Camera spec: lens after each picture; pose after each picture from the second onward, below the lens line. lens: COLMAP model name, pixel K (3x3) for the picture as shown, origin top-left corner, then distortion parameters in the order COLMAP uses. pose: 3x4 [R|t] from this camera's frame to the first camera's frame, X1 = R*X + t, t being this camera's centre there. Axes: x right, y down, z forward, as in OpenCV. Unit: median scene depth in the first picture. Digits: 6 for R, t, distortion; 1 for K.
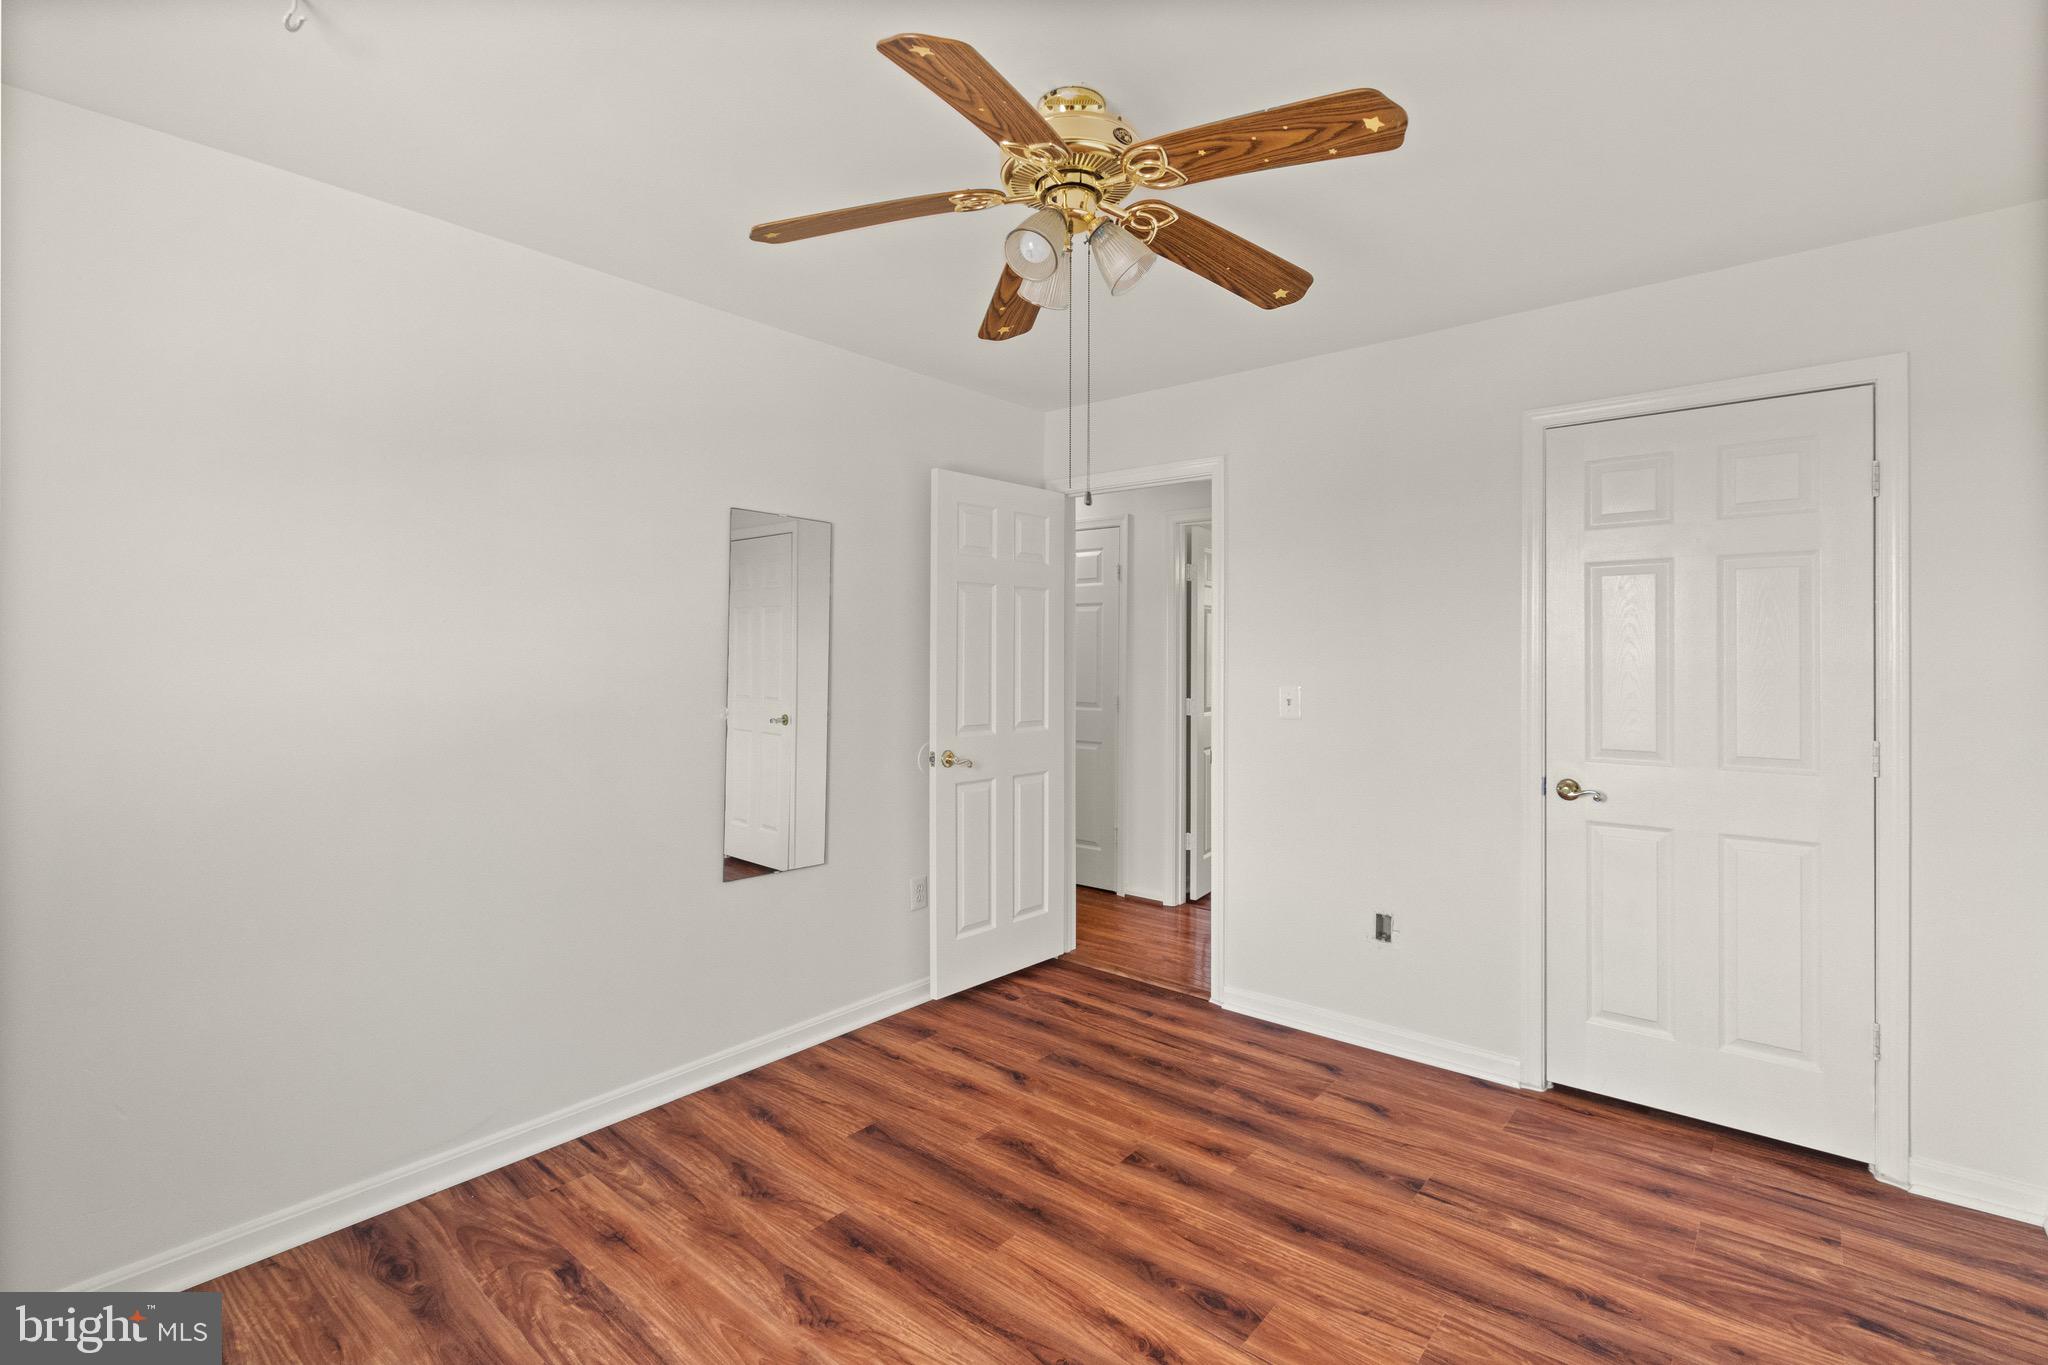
lens RADIAL K [[942.3, 0, 1023.9], [0, 942.3, 663.9], [0, 0, 1]] dist [0.003344, -0.002593]
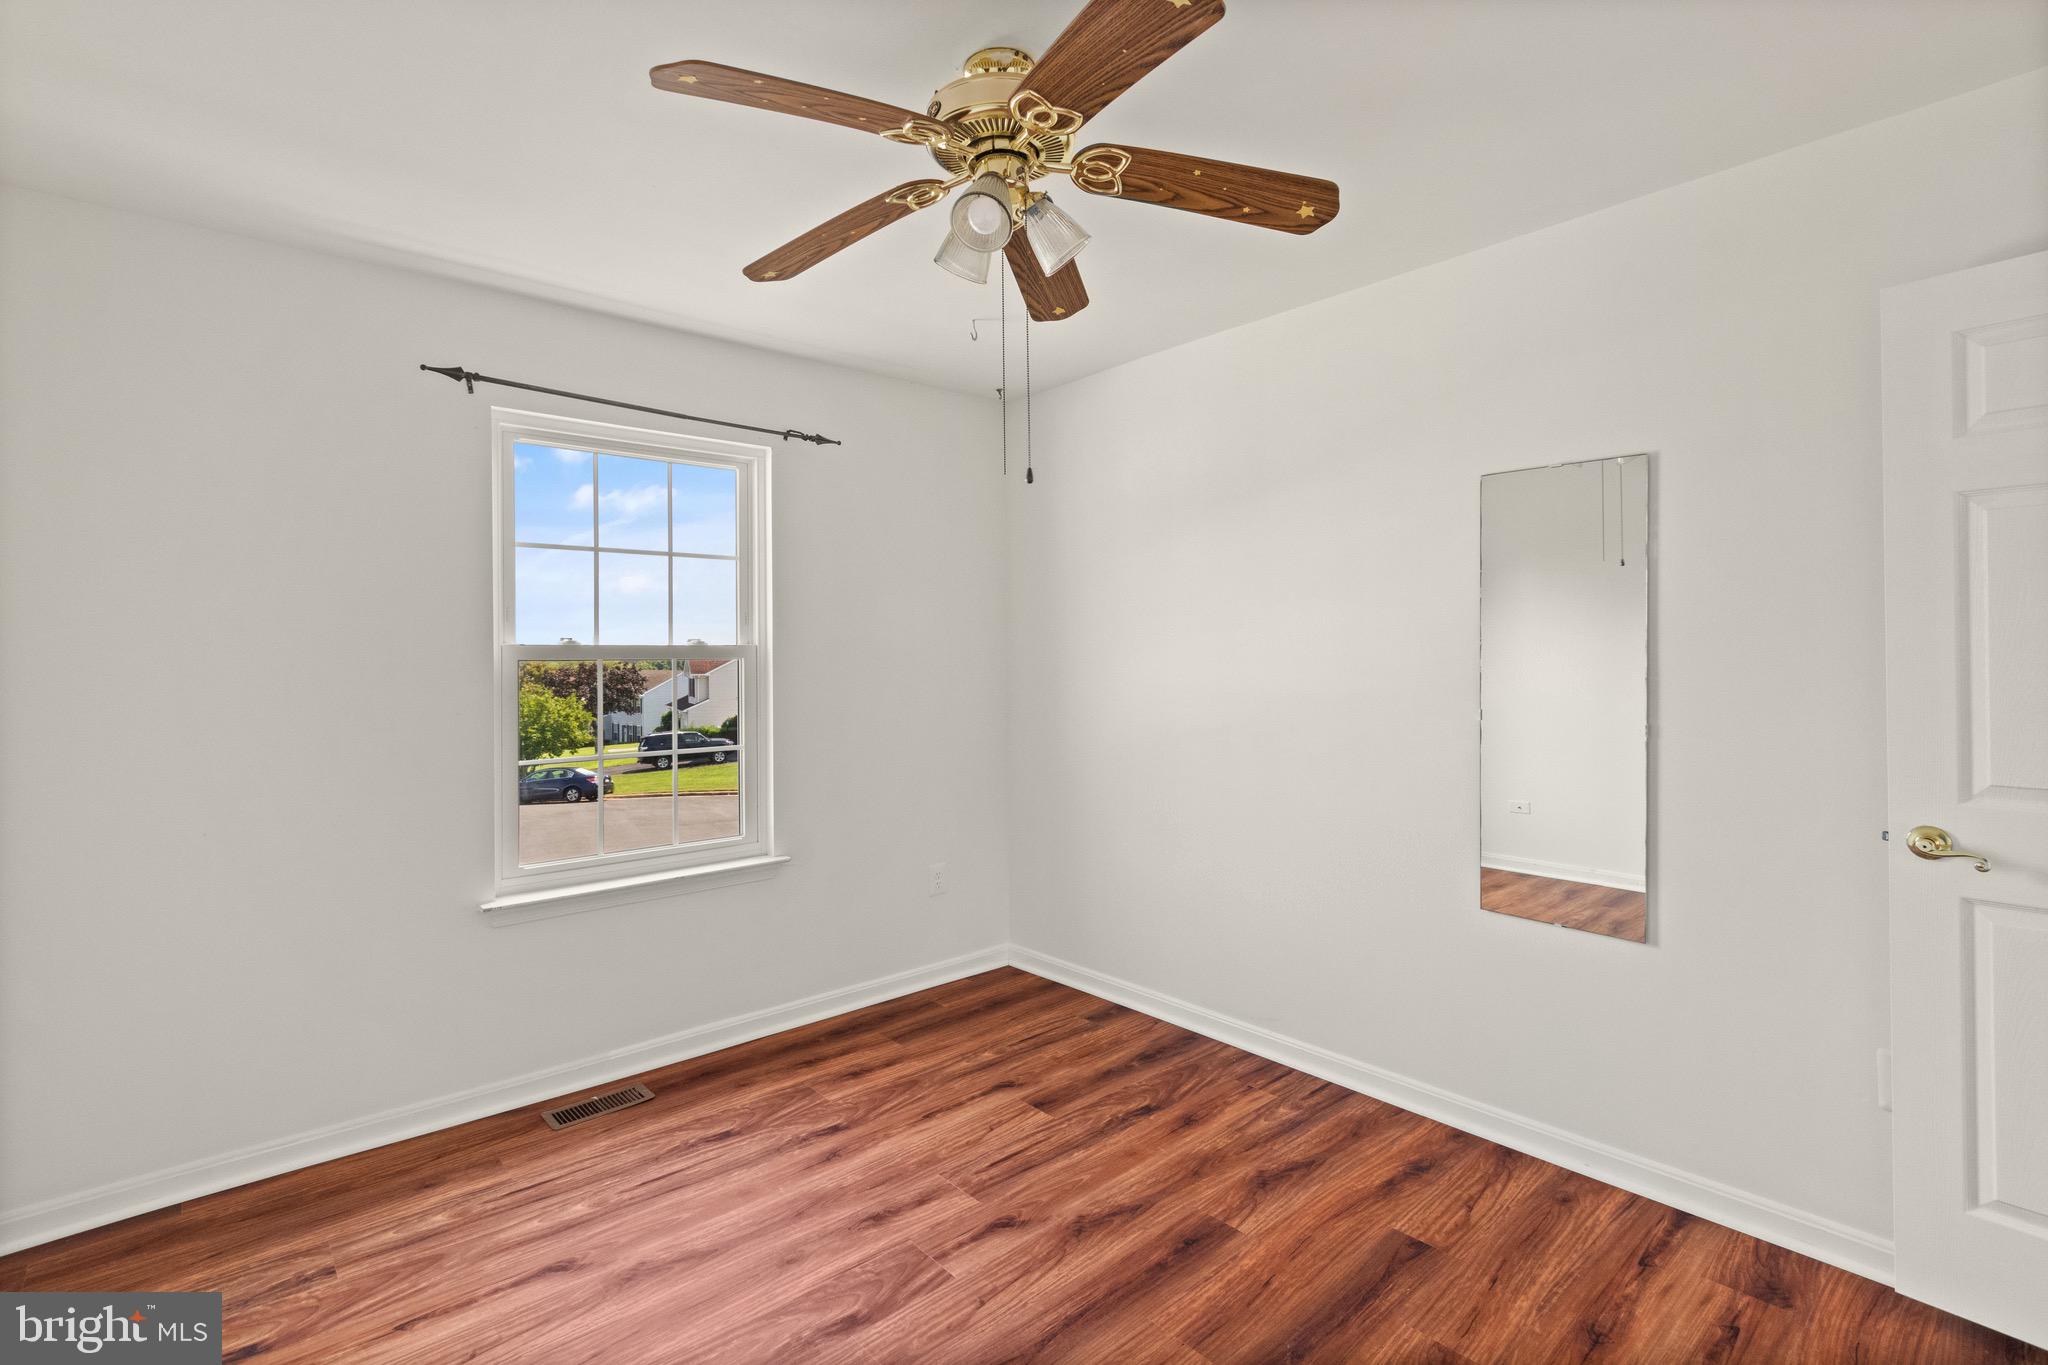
lens RADIAL K [[942.3, 0, 1031.6], [0, 942.3, 641.6], [0, 0, 1]] dist [0.003344, -0.002593]
pose [[-0.138118, -0.019586, -0.990222, 0.726315], [-0.008415, 0.999792, -0.018601, 0.006817], [0.990380, 0.005764, -0.138254, 0.847592]]
